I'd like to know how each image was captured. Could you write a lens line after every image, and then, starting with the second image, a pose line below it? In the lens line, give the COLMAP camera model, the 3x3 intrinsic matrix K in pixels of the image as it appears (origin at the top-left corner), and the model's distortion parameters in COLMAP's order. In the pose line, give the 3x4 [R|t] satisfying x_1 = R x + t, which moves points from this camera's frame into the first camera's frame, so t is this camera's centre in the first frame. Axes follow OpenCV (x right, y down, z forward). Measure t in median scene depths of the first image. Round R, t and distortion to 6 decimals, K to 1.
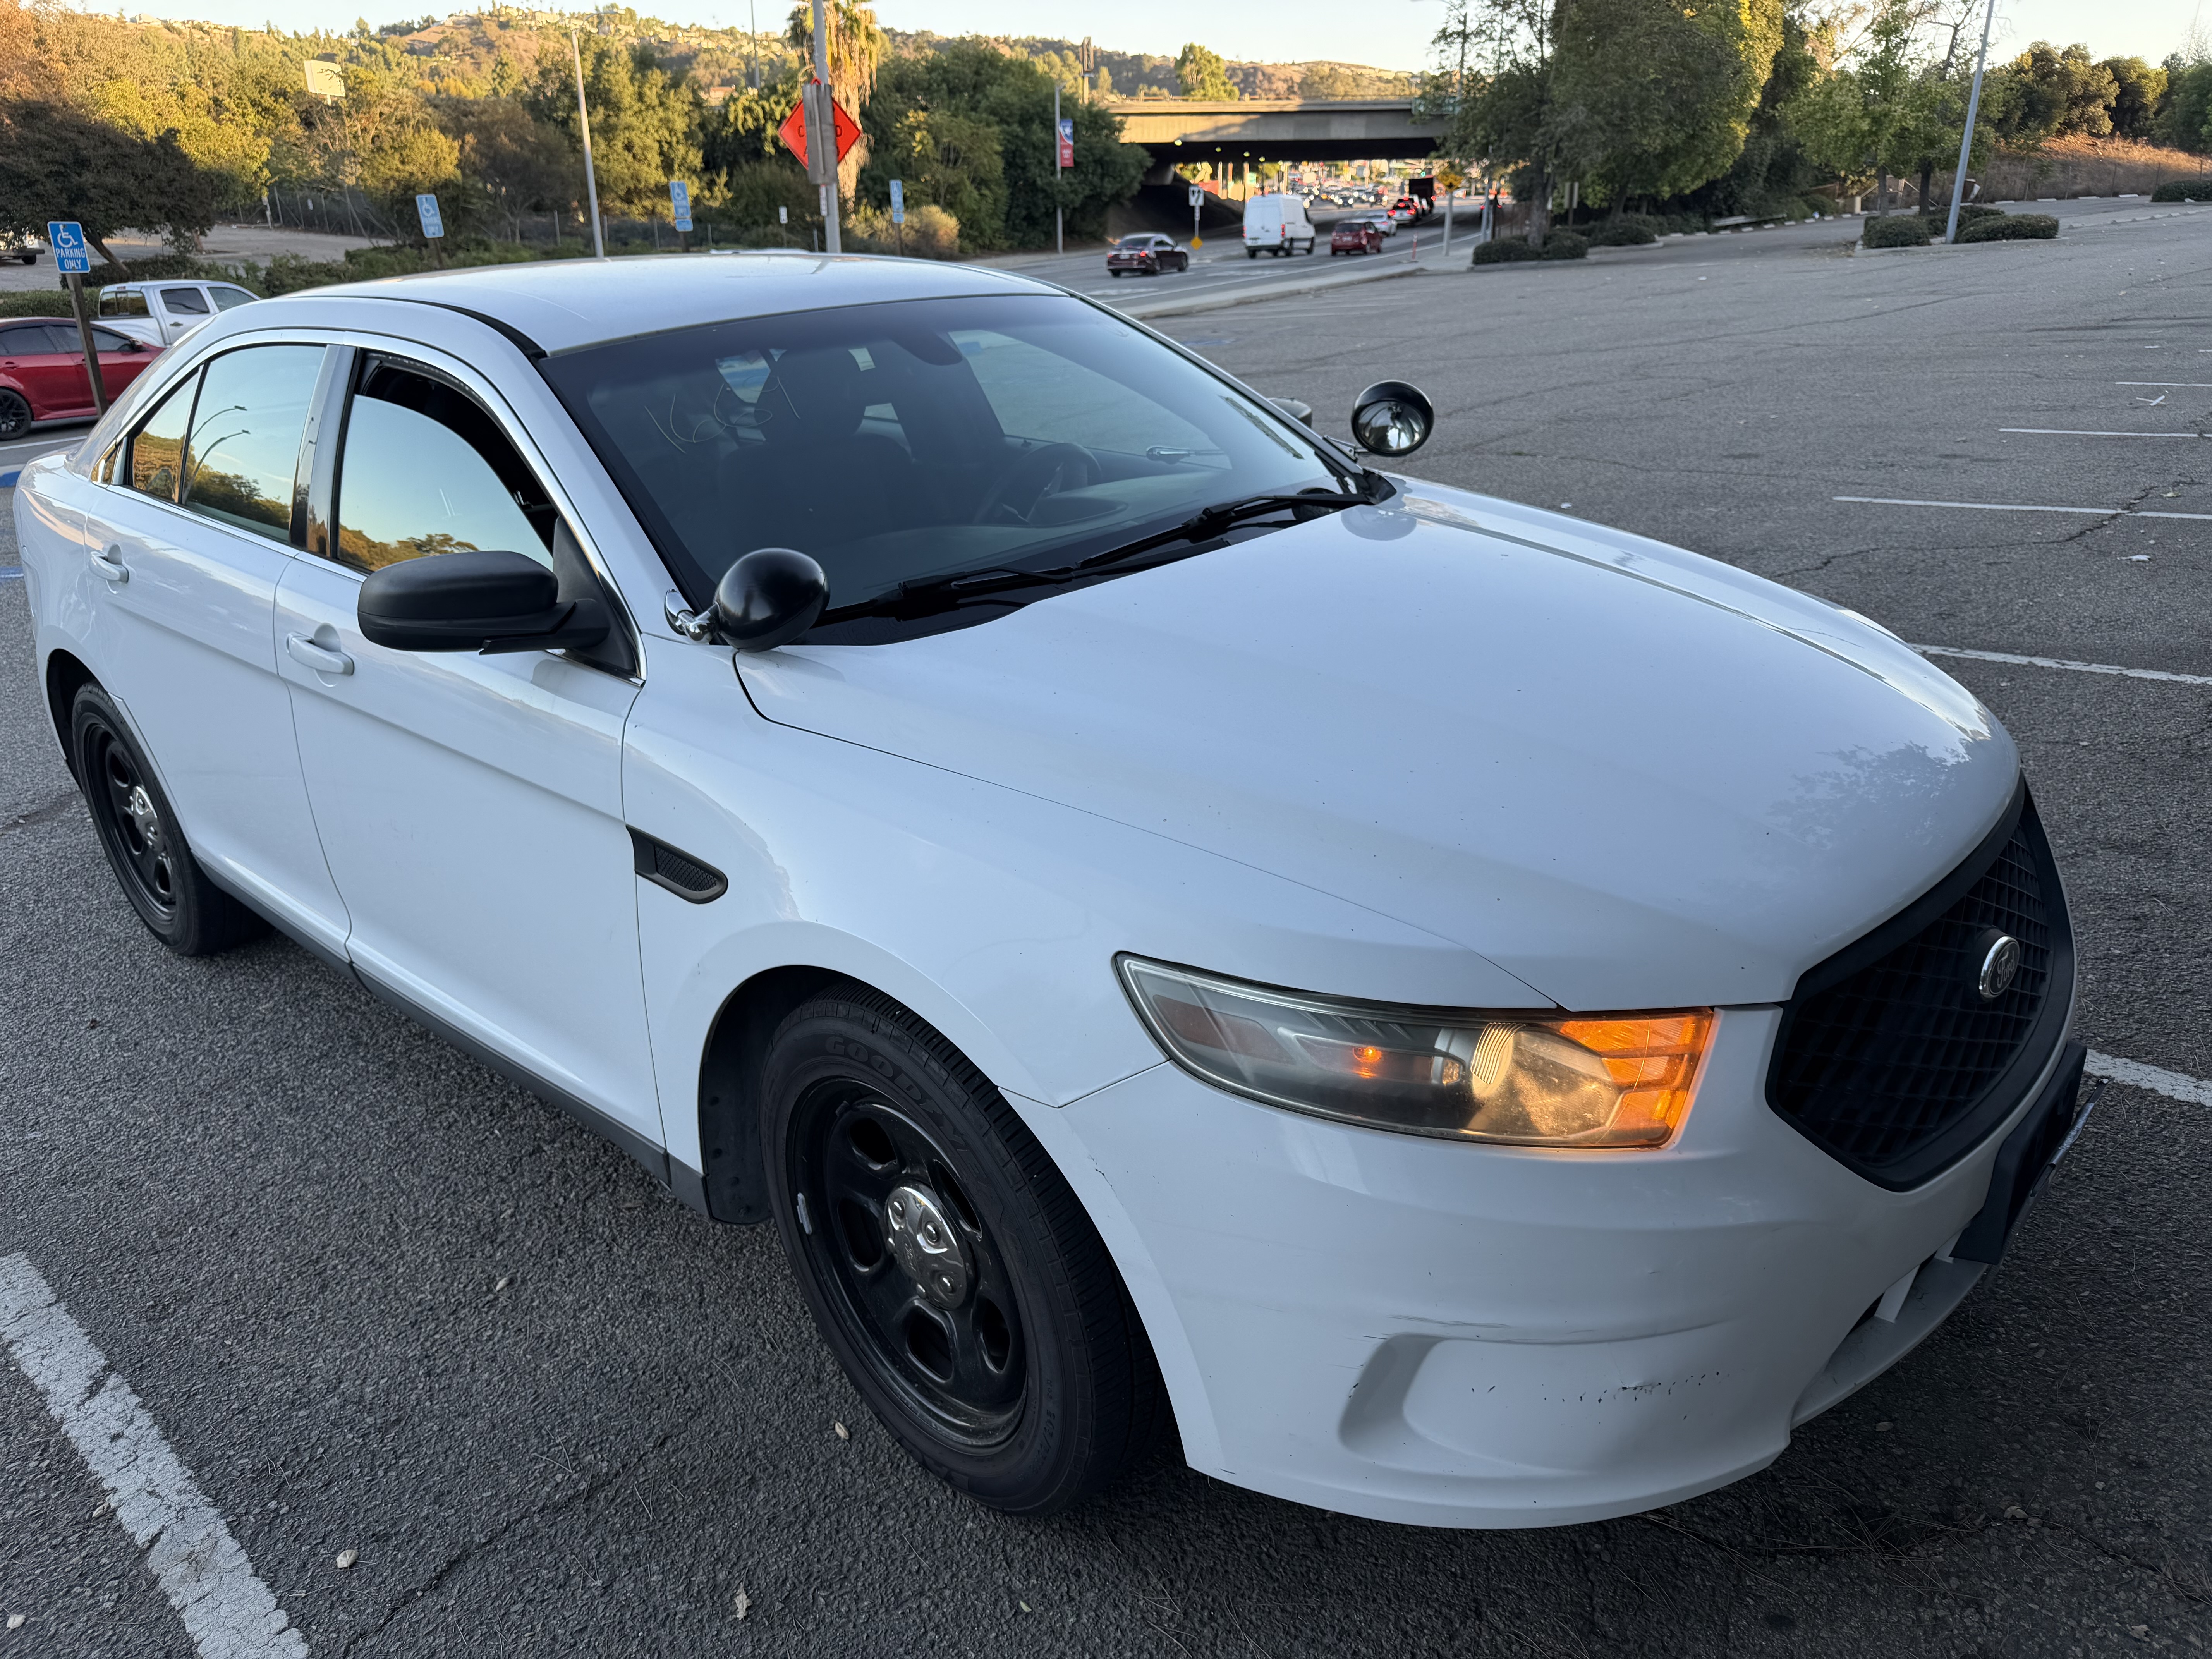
lens RADIAL K [[1526.6, 0, 1108.0], [0, 1526.6, 828.0], [0, 0, 1]] dist [-0.008579, -0.002723]
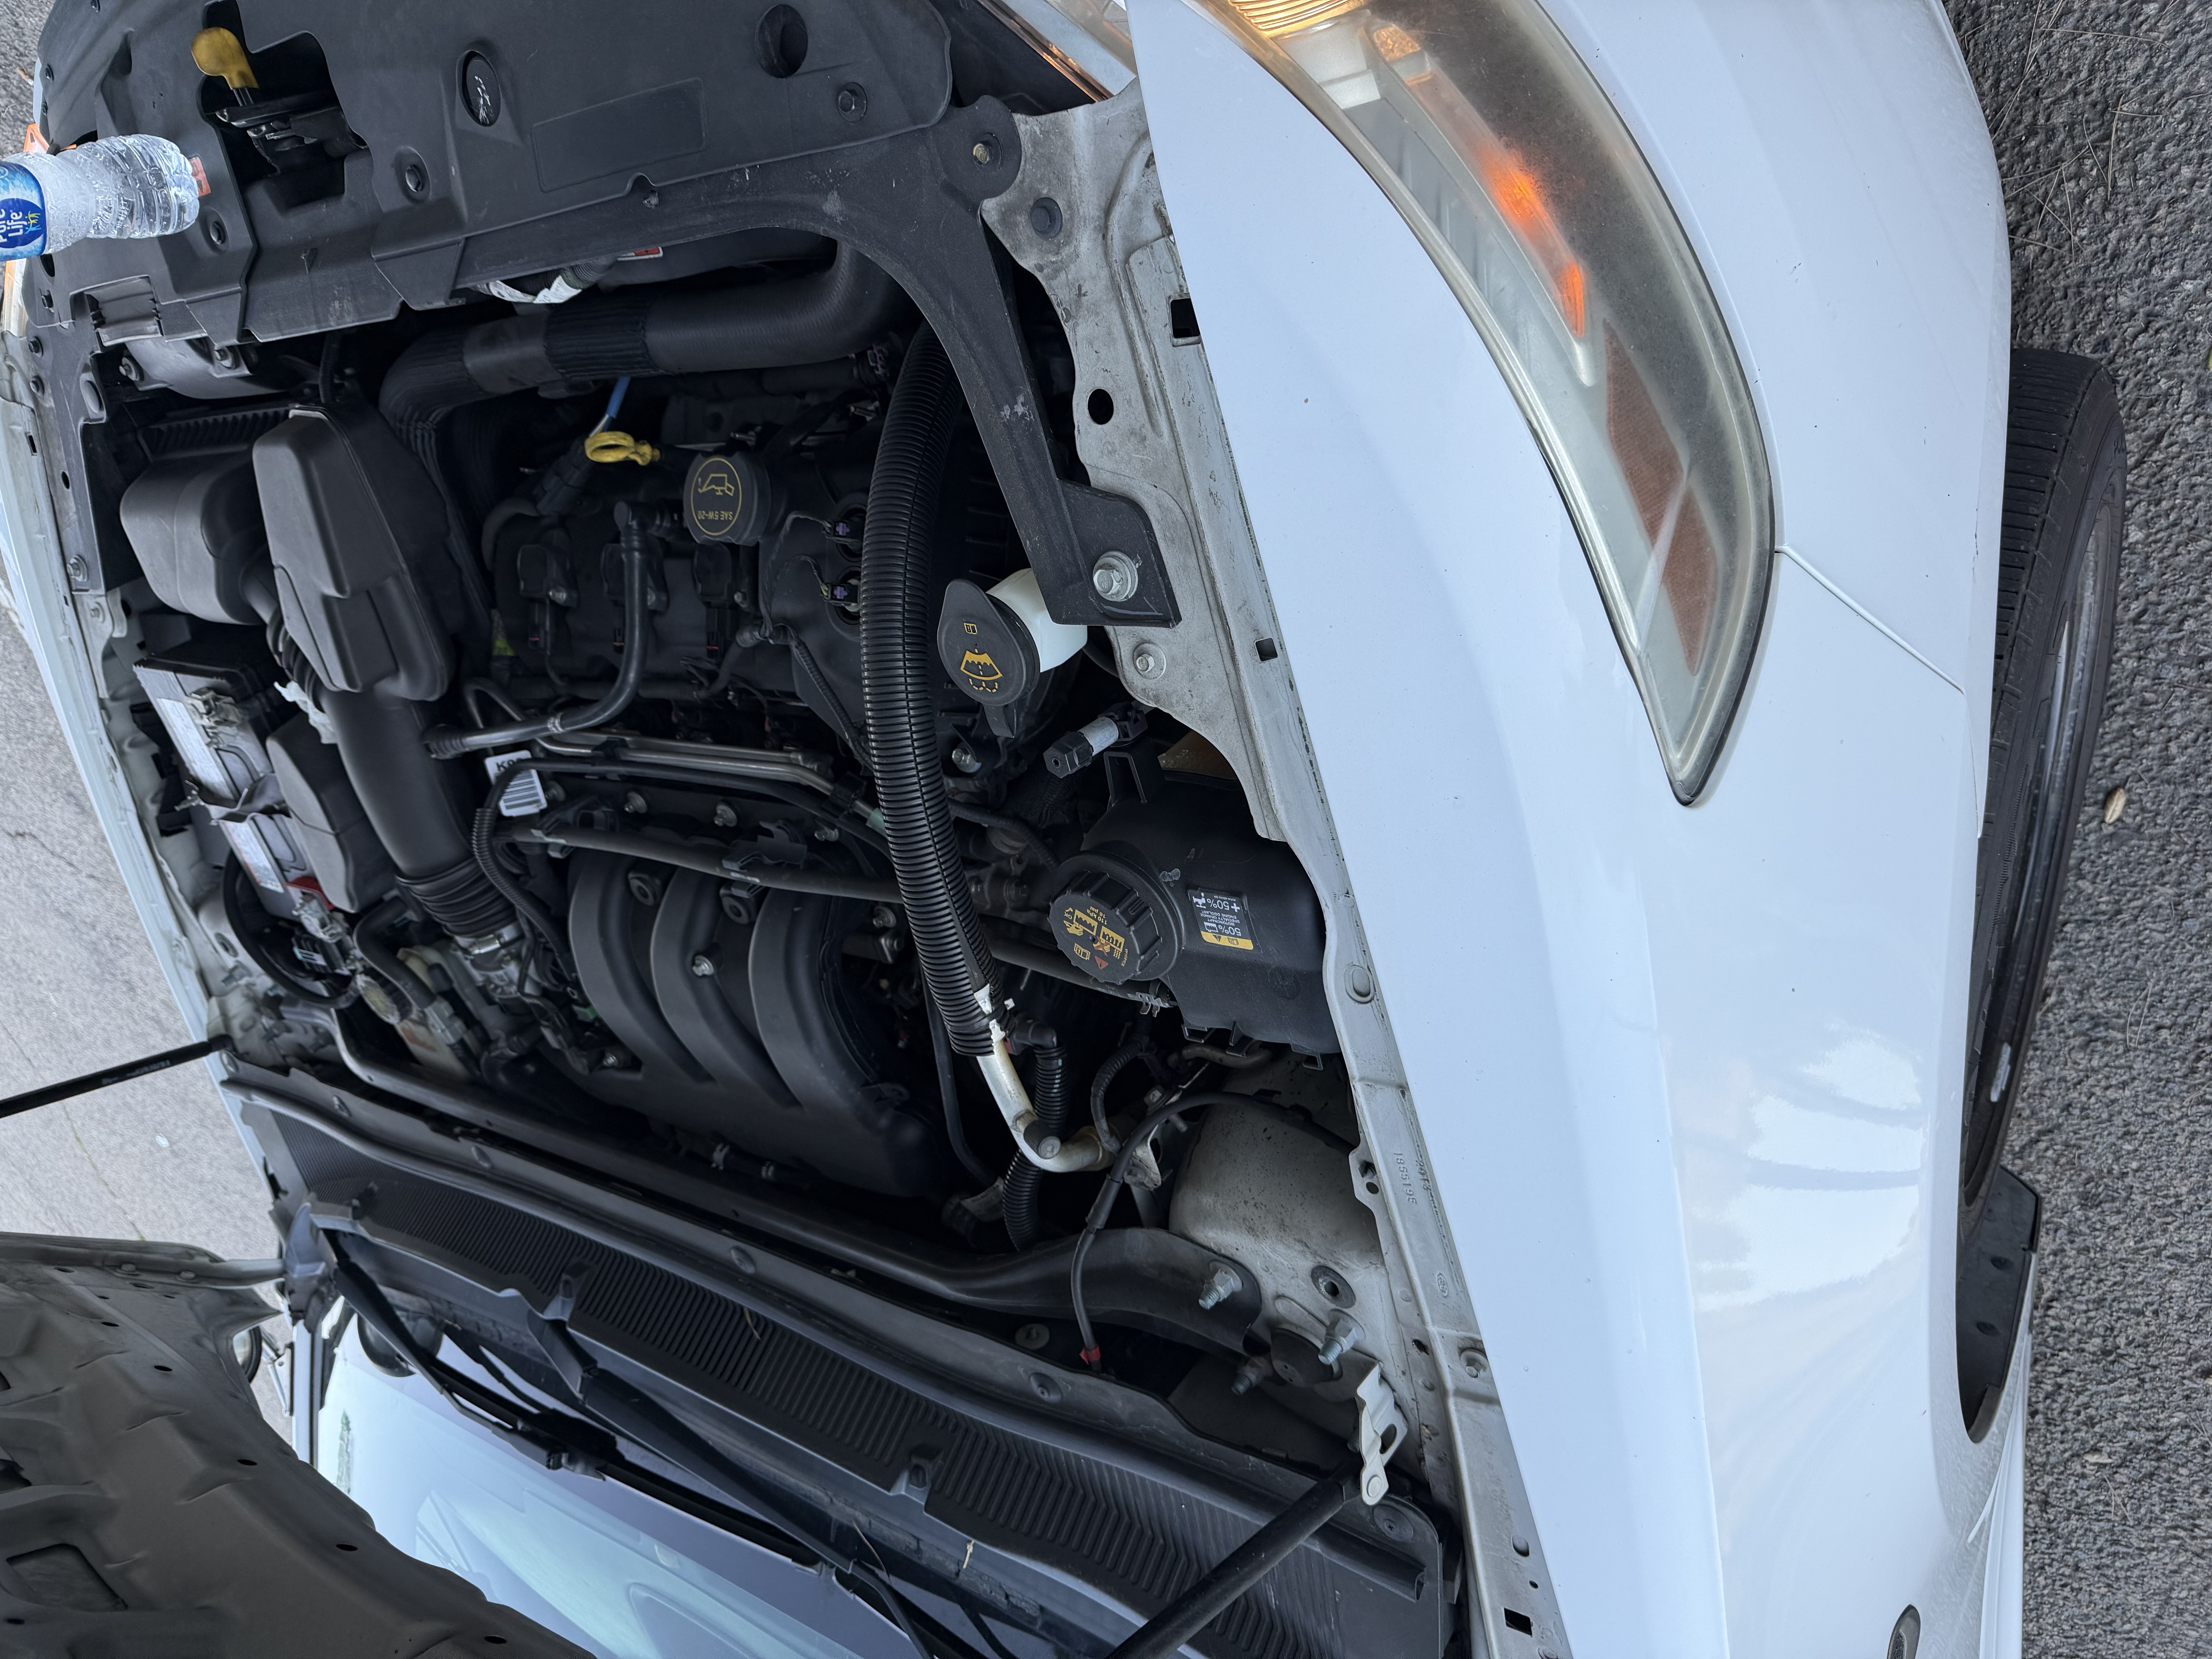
lens RADIAL K [[1526.6, 0, 1109.6], [0, 1526.6, 835.7], [0, 0, 1]] dist [-0.008579, -0.002723]
pose [[-0.683243, -0.725169, 0.085496, 0.047439], [0.704946, -0.624561, 0.336118, -0.116273], [-0.190345, 0.289920, 0.937931, 0.416003]]
